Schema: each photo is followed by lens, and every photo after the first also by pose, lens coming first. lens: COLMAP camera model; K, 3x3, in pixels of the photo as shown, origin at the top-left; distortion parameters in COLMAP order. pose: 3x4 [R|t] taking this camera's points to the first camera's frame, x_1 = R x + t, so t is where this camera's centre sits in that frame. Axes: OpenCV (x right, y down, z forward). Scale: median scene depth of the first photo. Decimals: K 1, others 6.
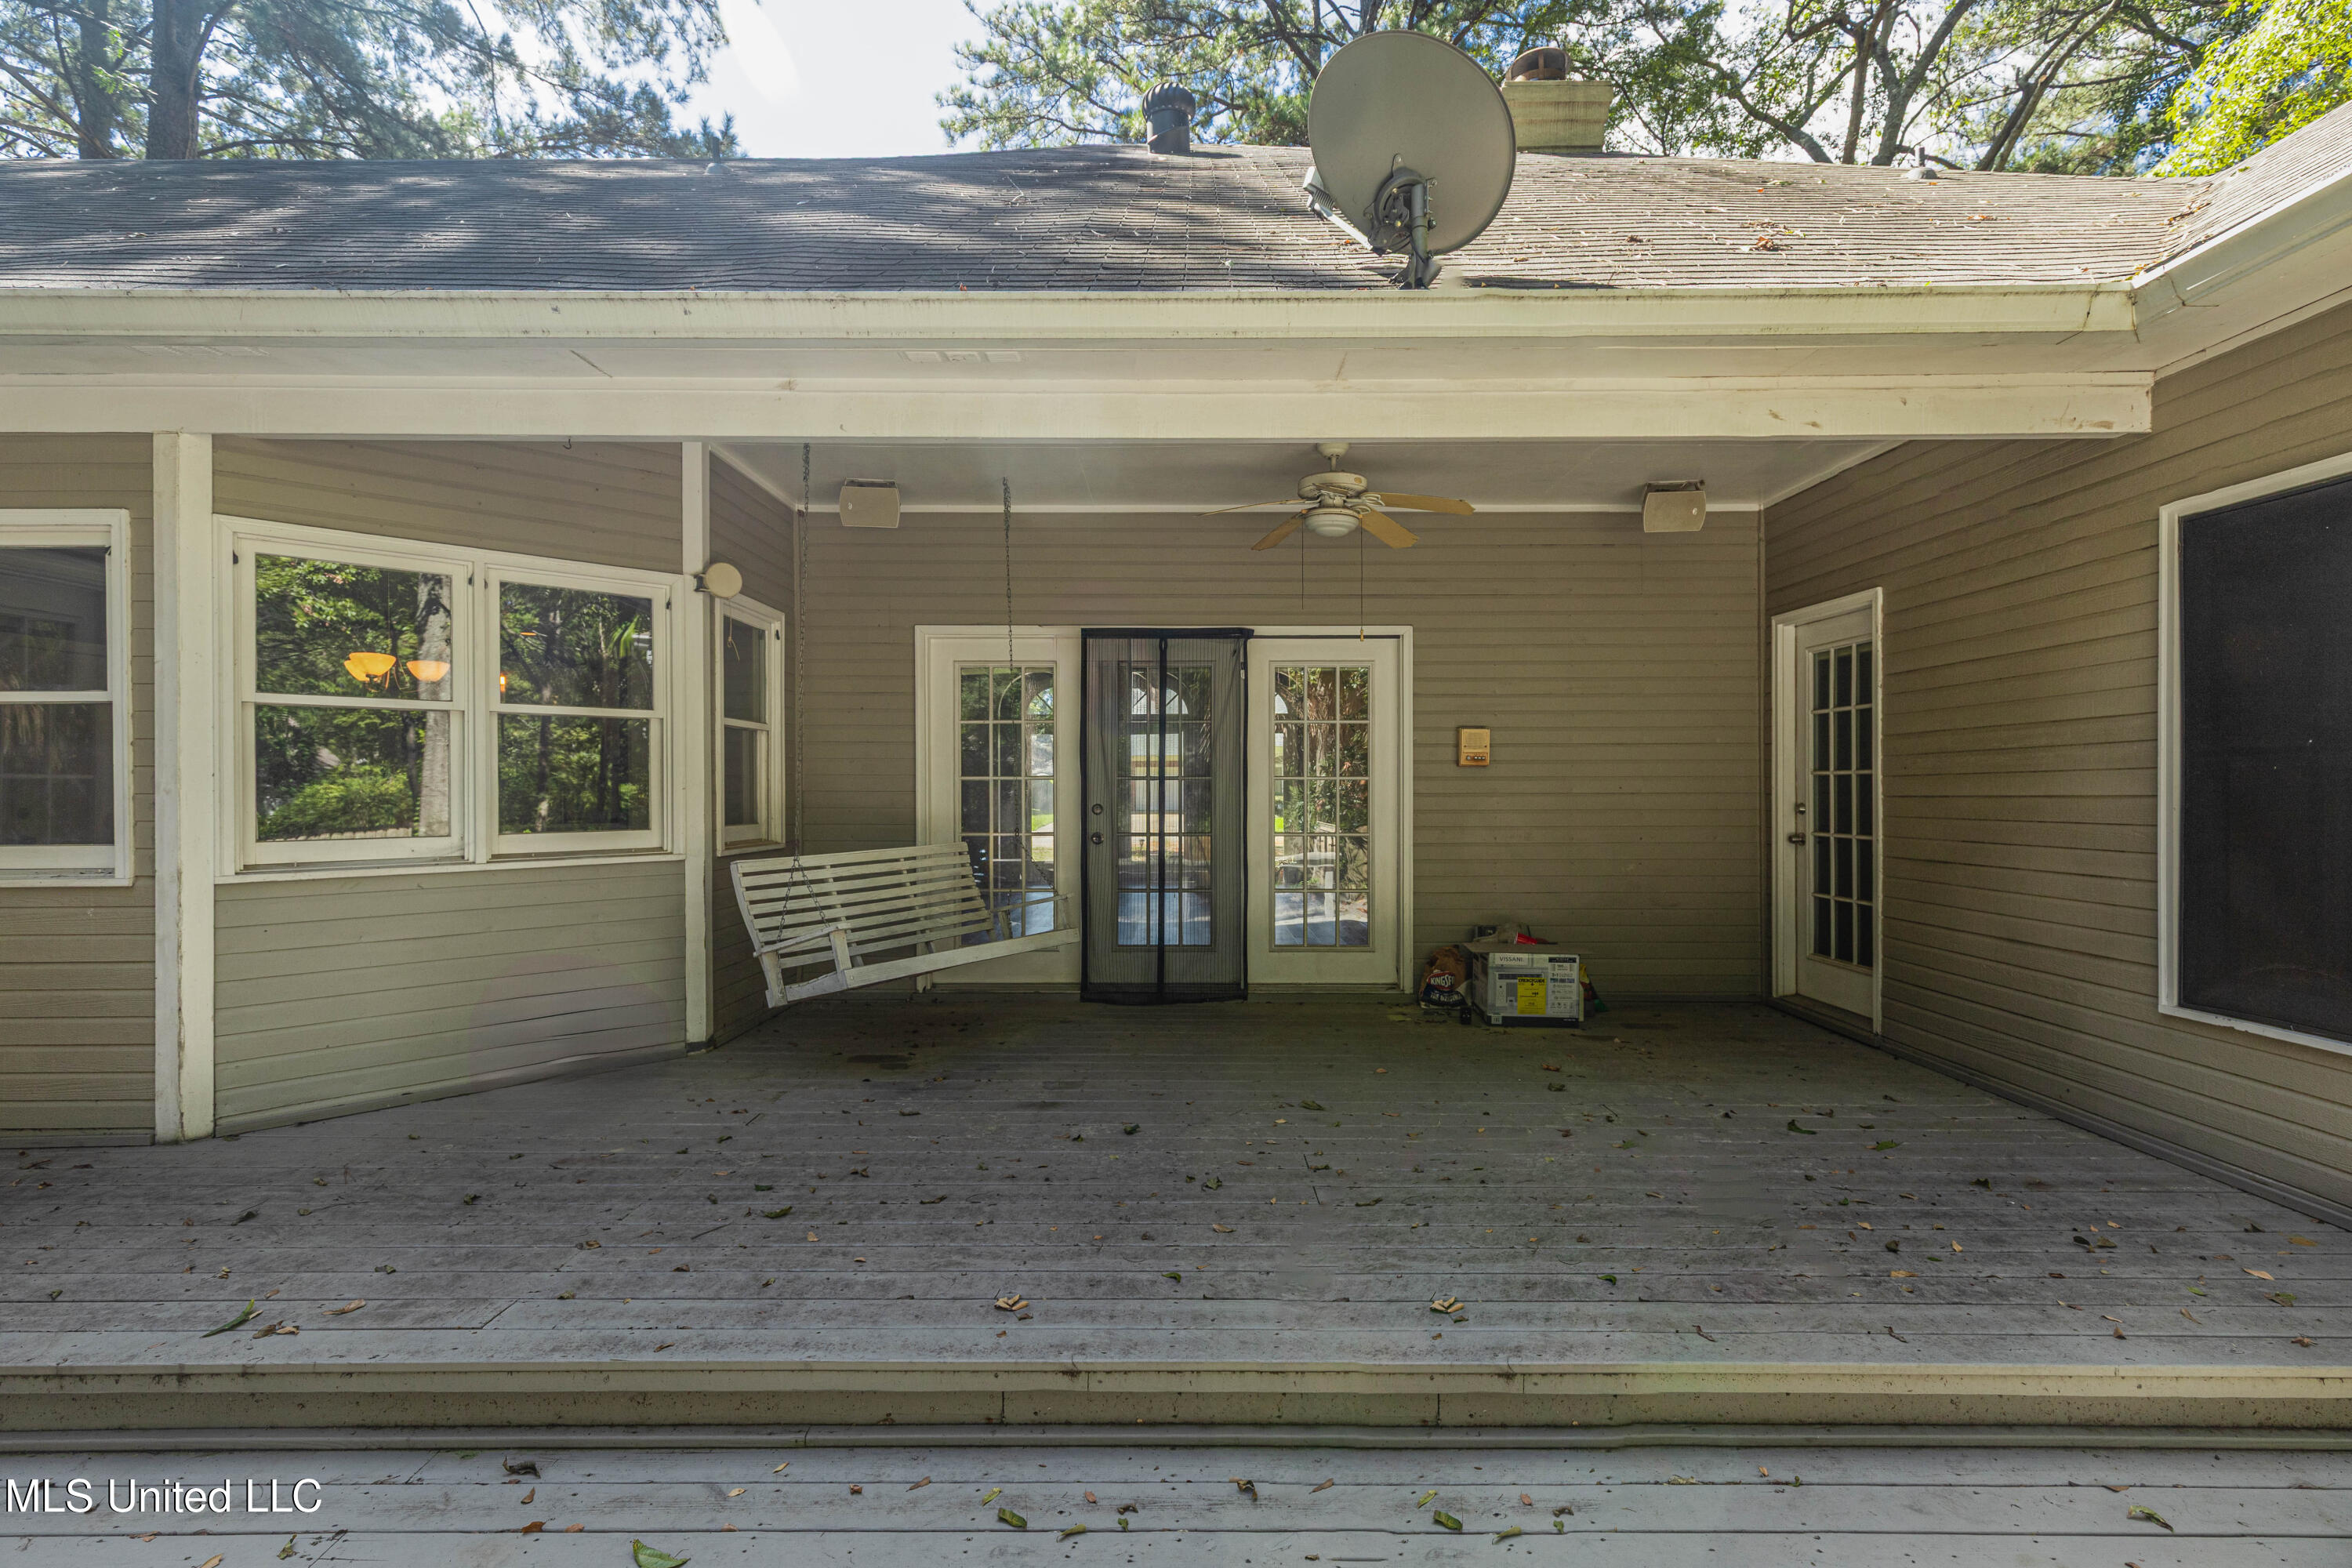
lens RADIAL K [[1110.9, 0, 1154.3], [0, 1110.9, 784.5], [0, 0, 1]] dist [0.016491, -0.003892]
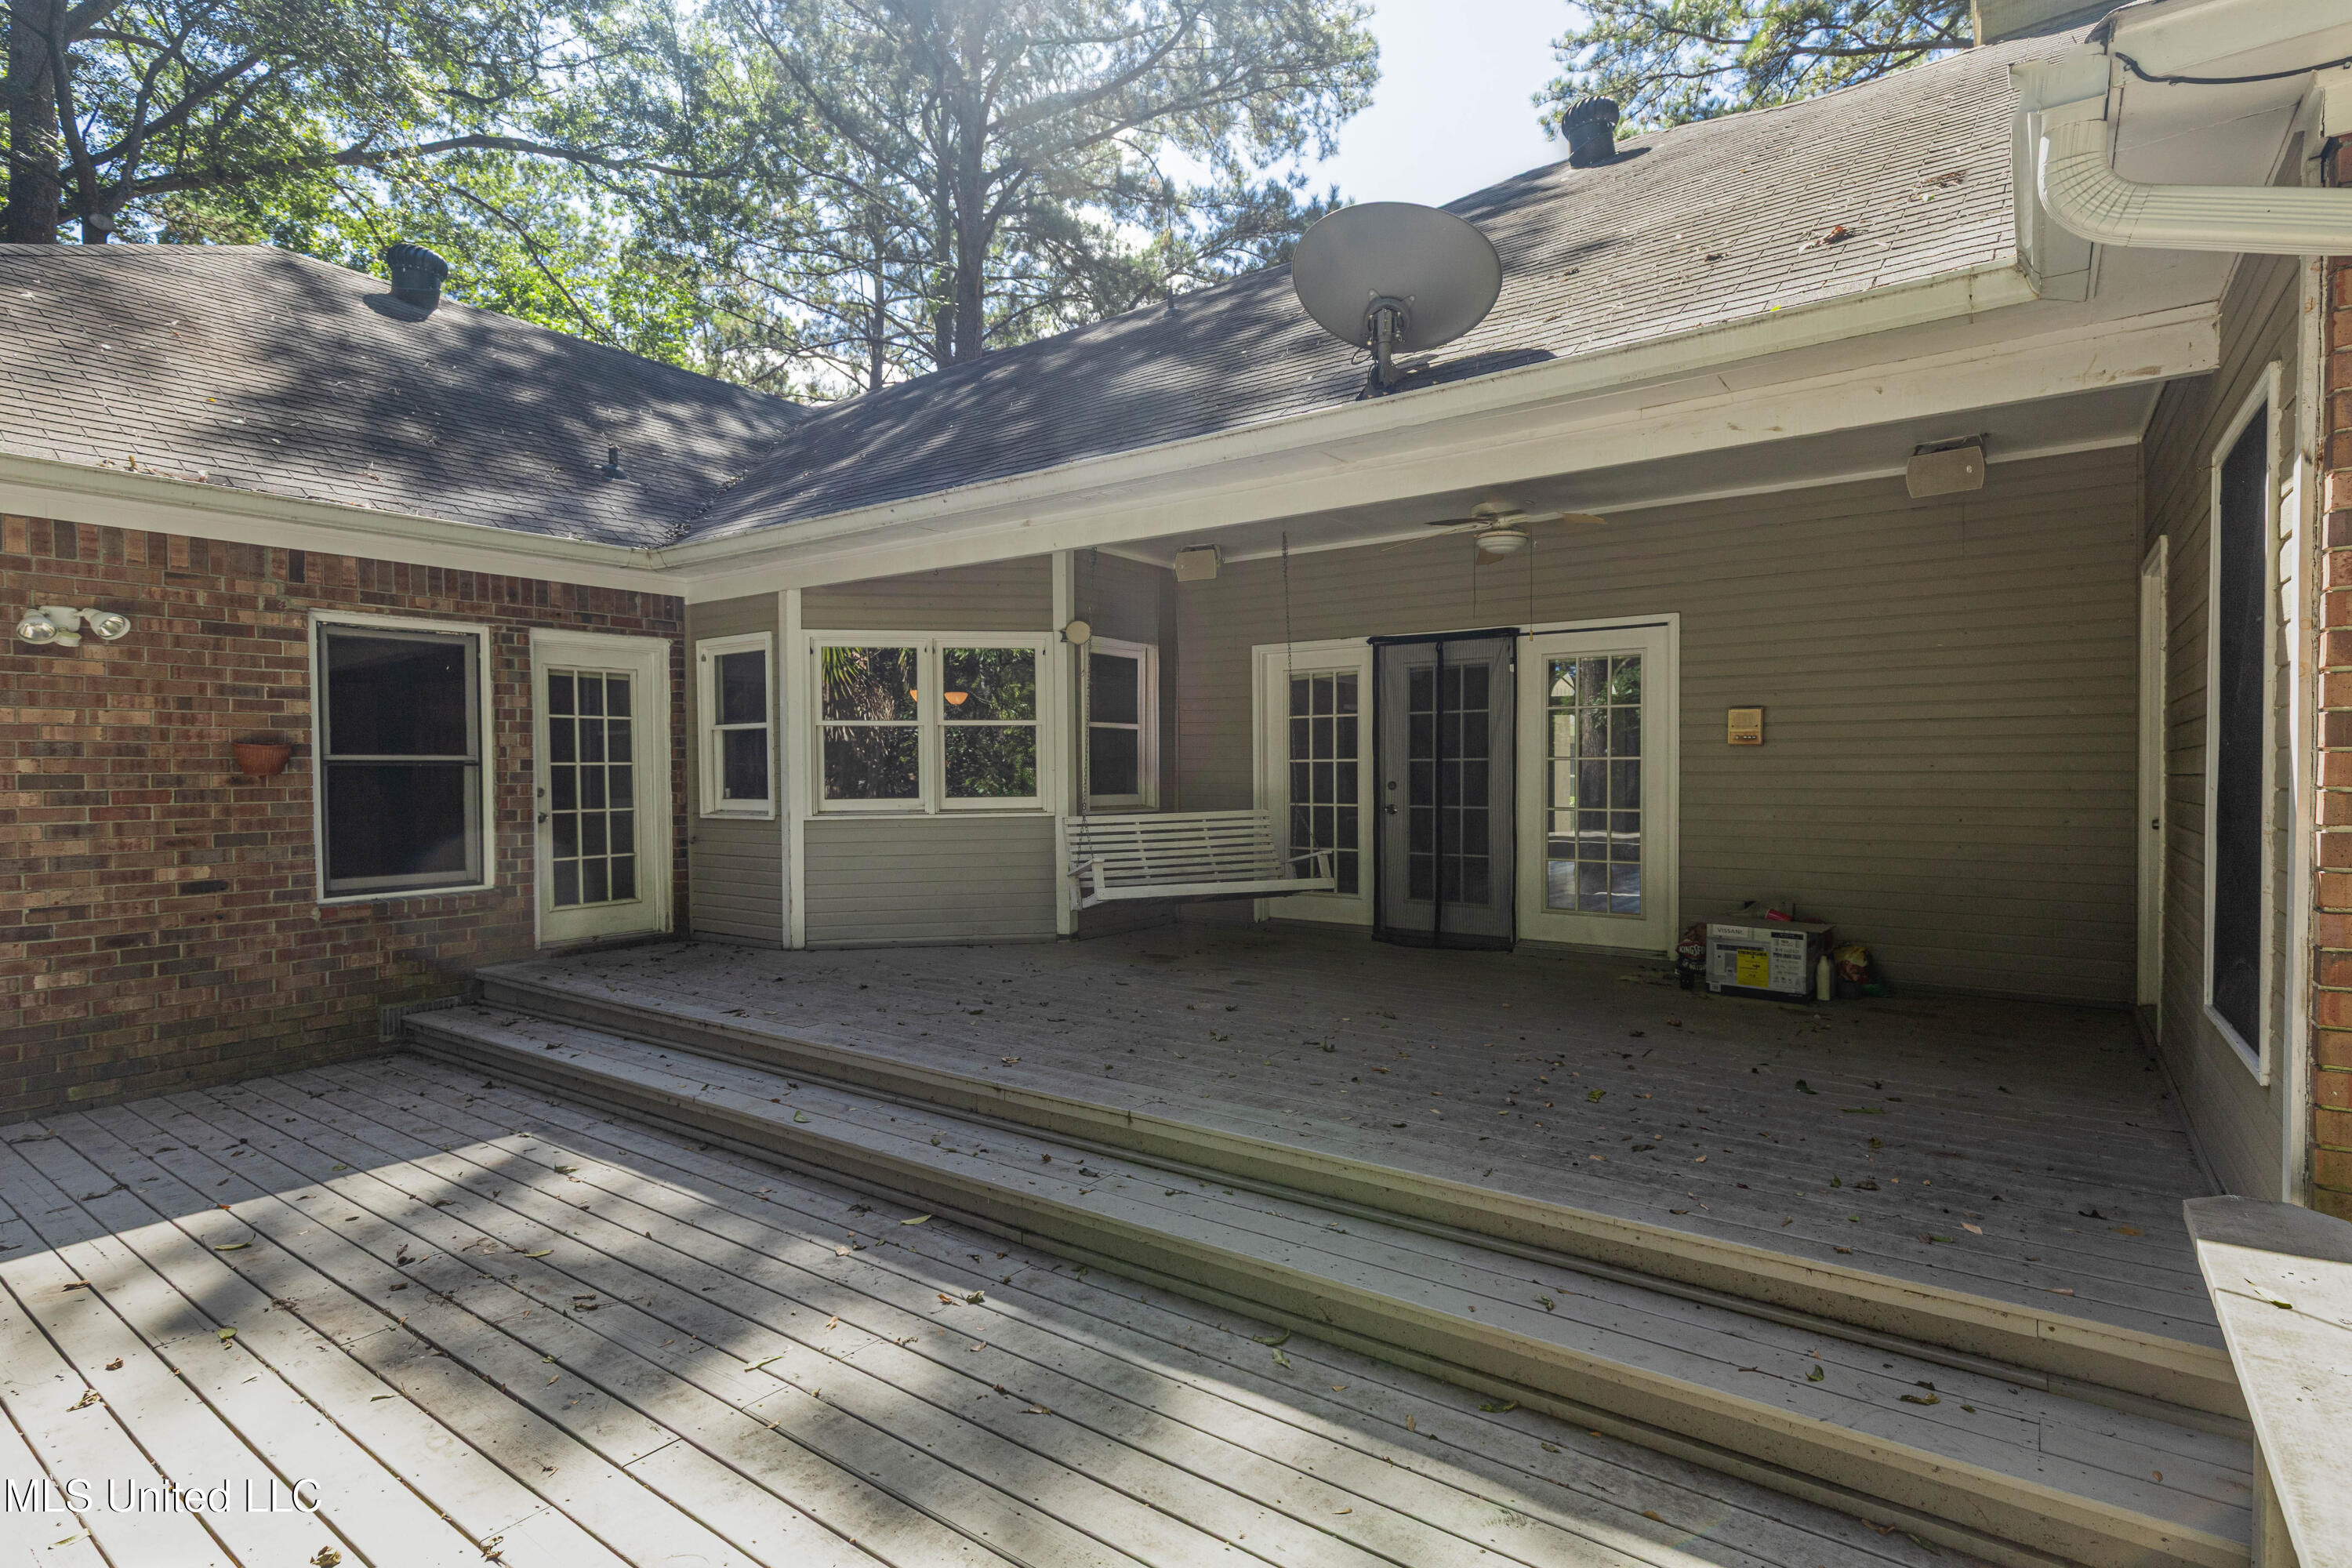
lens RADIAL K [[1110.9, 0, 1229.8], [0, 1110.9, 785.5], [0, 0, 1]] dist [0.016491, -0.003892]
pose [[0.839105, 0.005287, -0.543943, 0.662188], [0.006378, 0.999788, 0.019556, -0.003824], [0.543932, -0.019879, 0.838894, -0.172018]]
